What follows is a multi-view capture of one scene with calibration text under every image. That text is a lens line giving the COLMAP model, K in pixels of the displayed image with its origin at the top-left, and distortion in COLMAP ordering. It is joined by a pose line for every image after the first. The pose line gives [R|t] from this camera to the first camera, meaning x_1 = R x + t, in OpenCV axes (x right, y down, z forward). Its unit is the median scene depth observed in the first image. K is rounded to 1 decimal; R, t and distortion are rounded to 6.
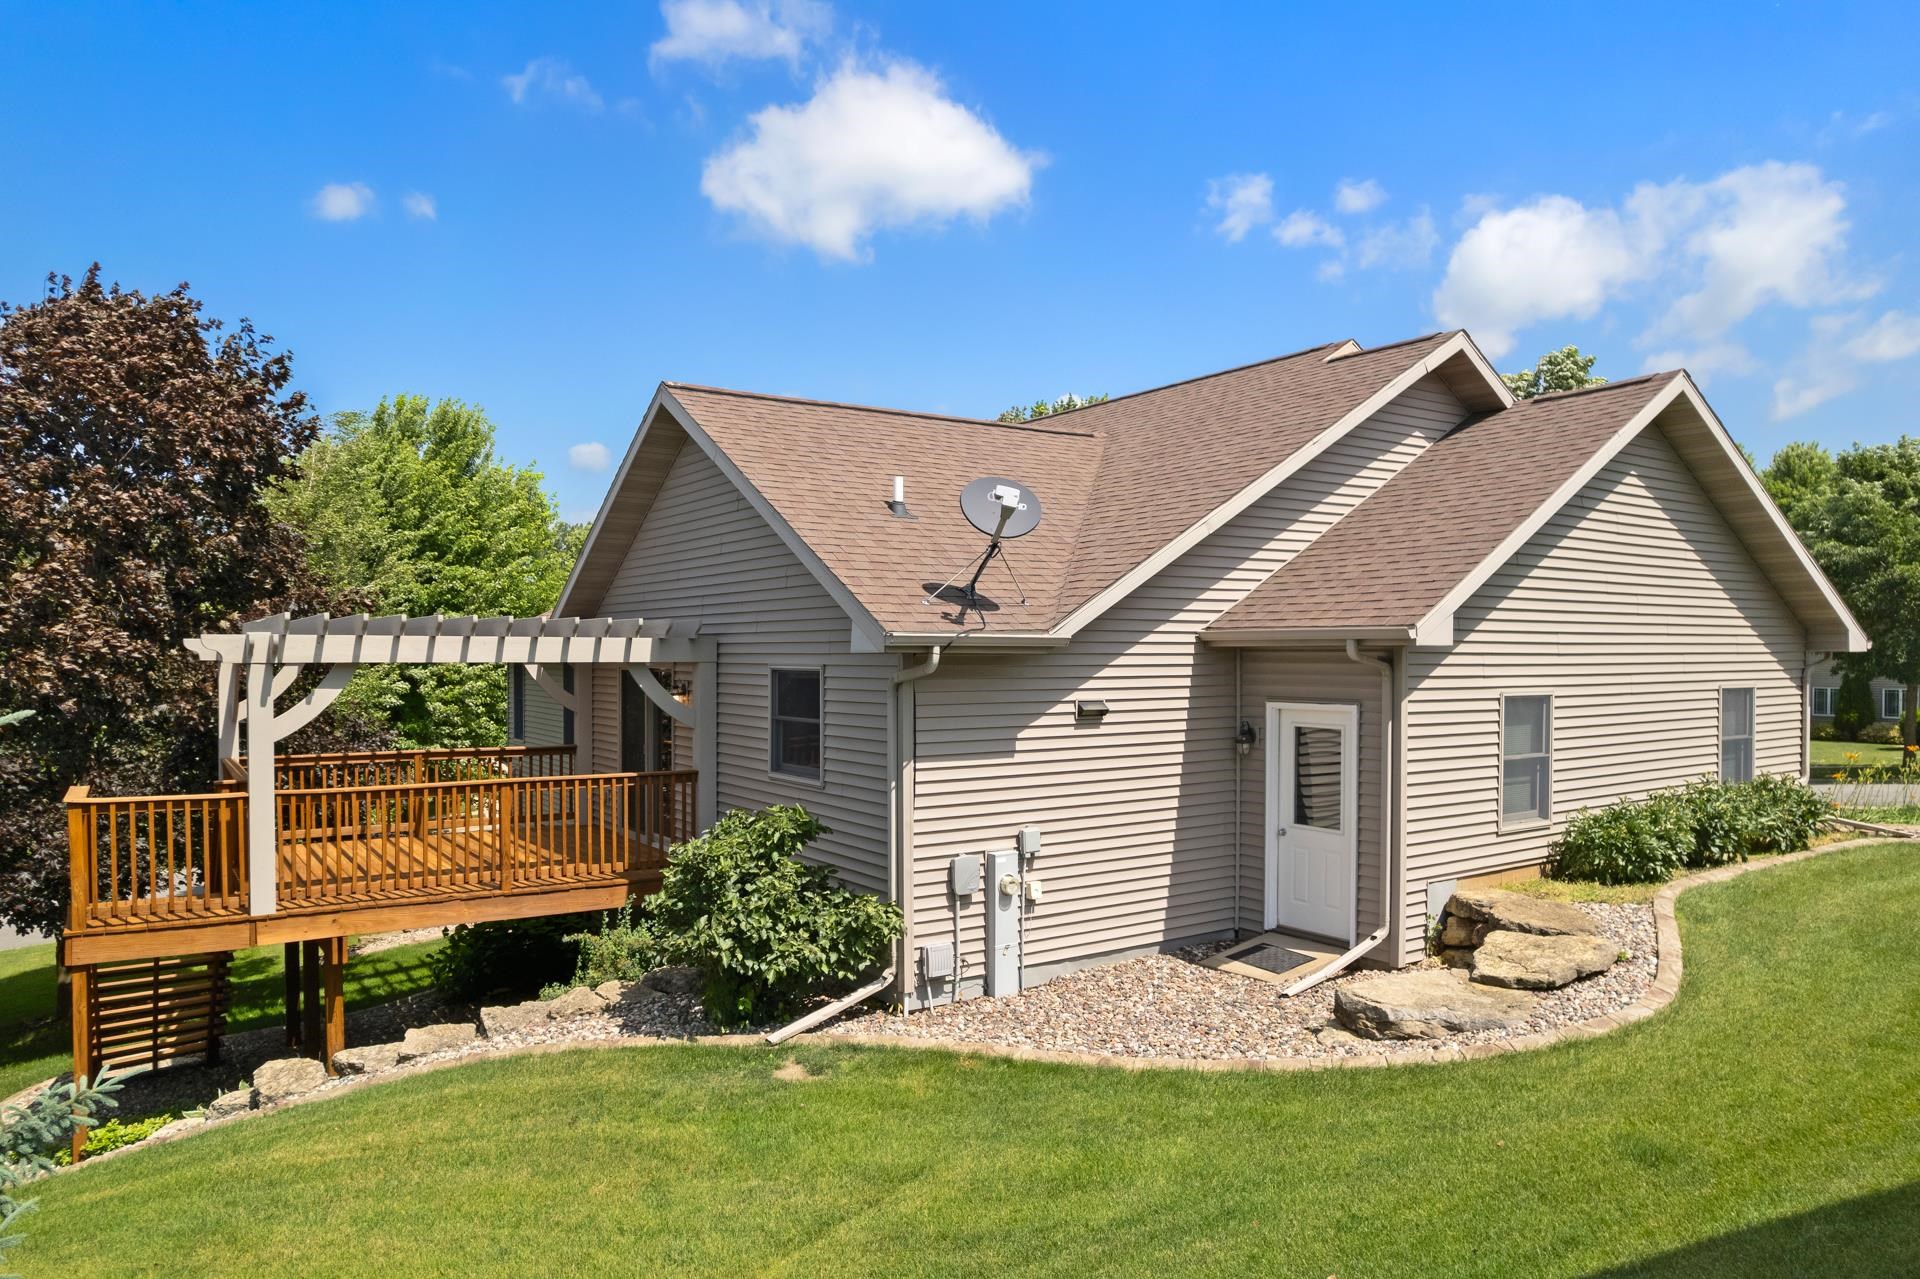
lens RADIAL K [[1228.9, 0, 960.0], [0, 1228.9, 639.5], [0, 0, 1]] dist [-0.046538, 0.021064]
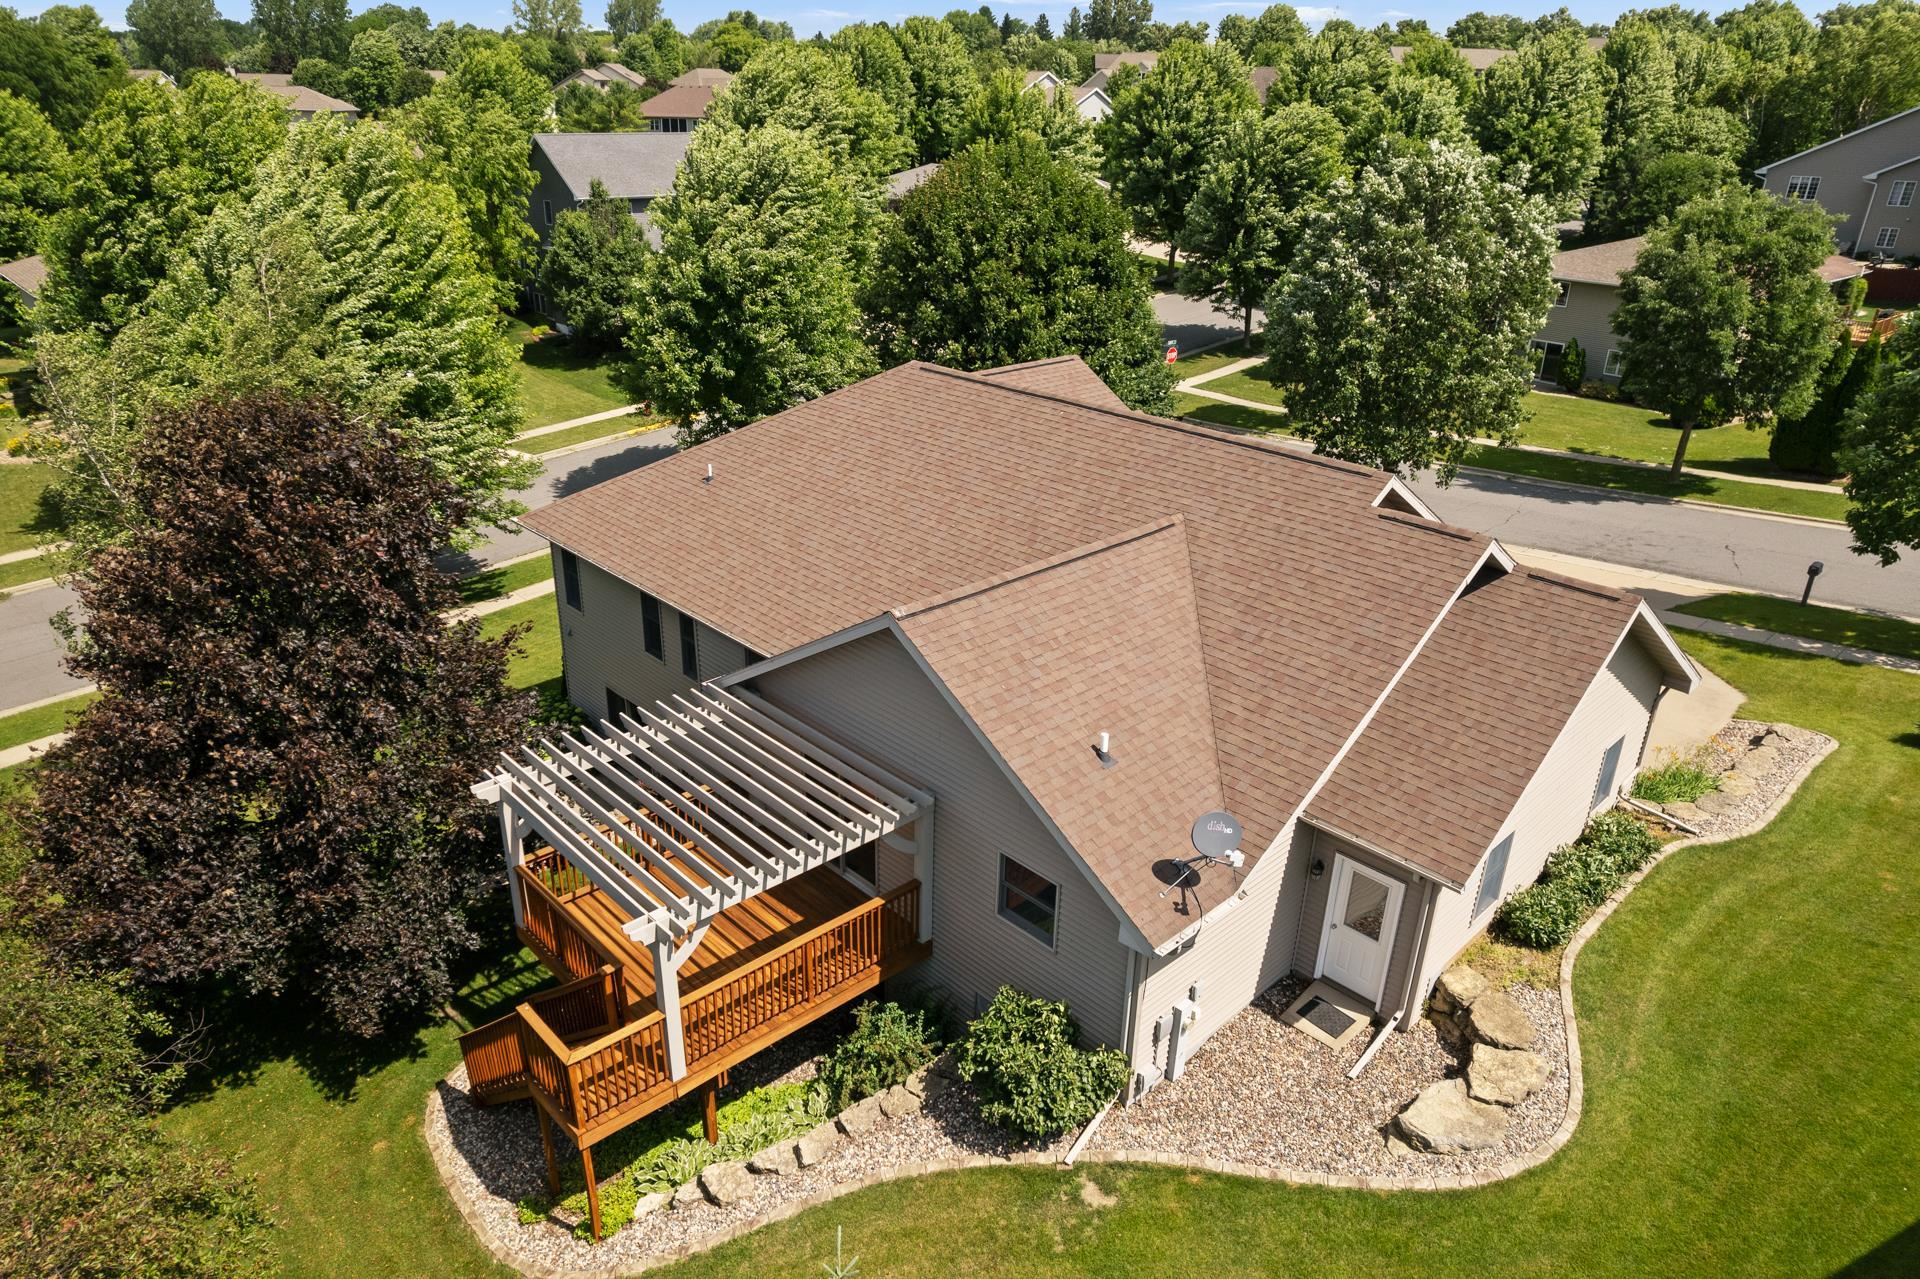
lens RADIAL K [[1228.9, 0, 960.0], [0, 1228.9, 639.5], [0, 0, 1]] dist [-0.046538, 0.021064]
pose [[0.986571, -0.045905, 0.156747, -0.429397], [-0.024228, 0.907944, 0.418390, -0.815758], [-0.161524, -0.416569, 0.894640, -0.124352]]
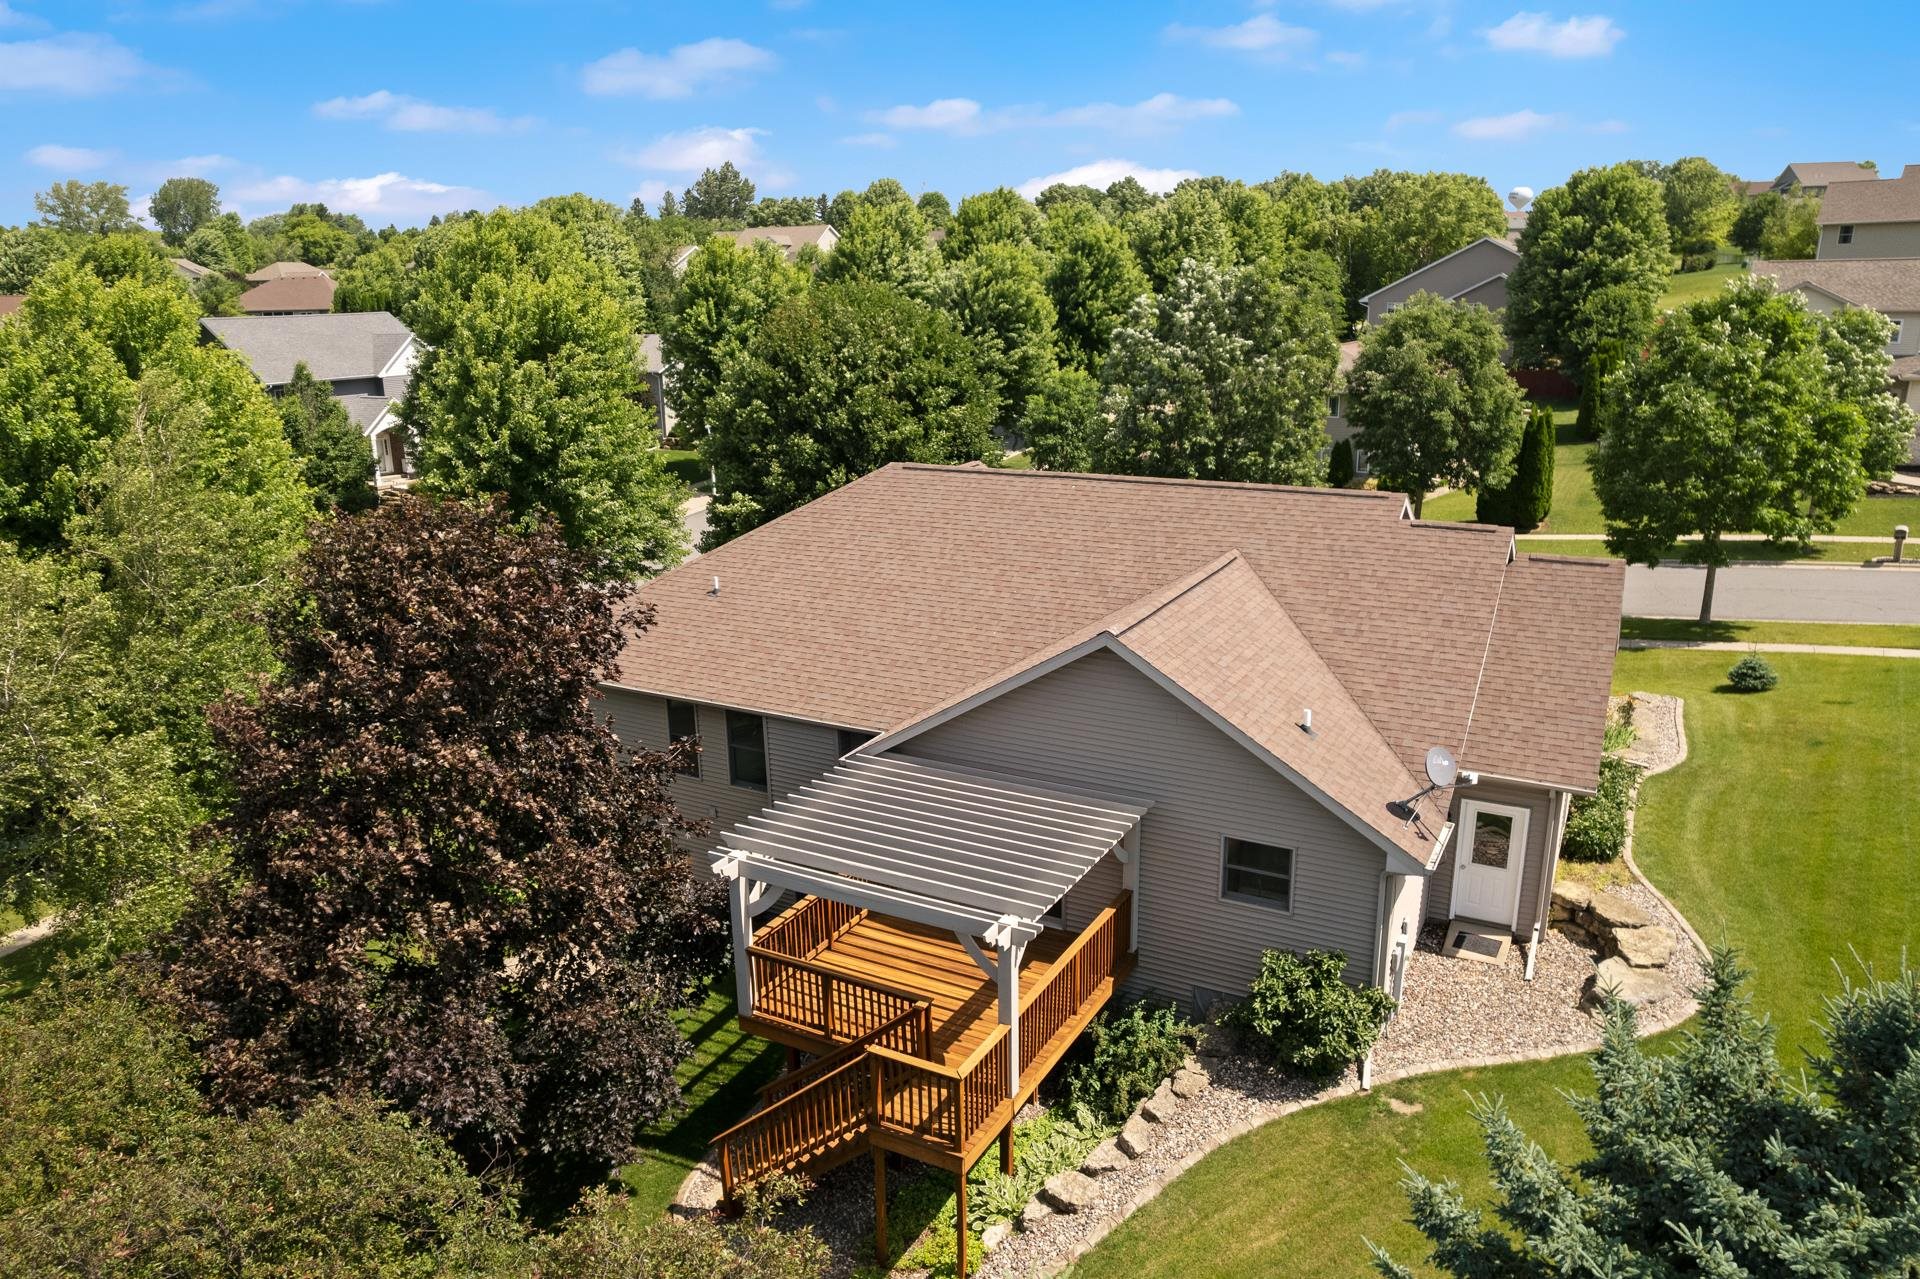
lens RADIAL K [[1292.5, 0, 960.0], [0, 1292.5, 639.5], [0, 0, 1]] dist [-0.034198, -0.000034]
pose [[0.889116, -0.134980, 0.437326, -1.185072], [0.008232, 0.960083, 0.279594, -0.703552], [-0.457609, -0.244992, 0.854736, -0.162021]]
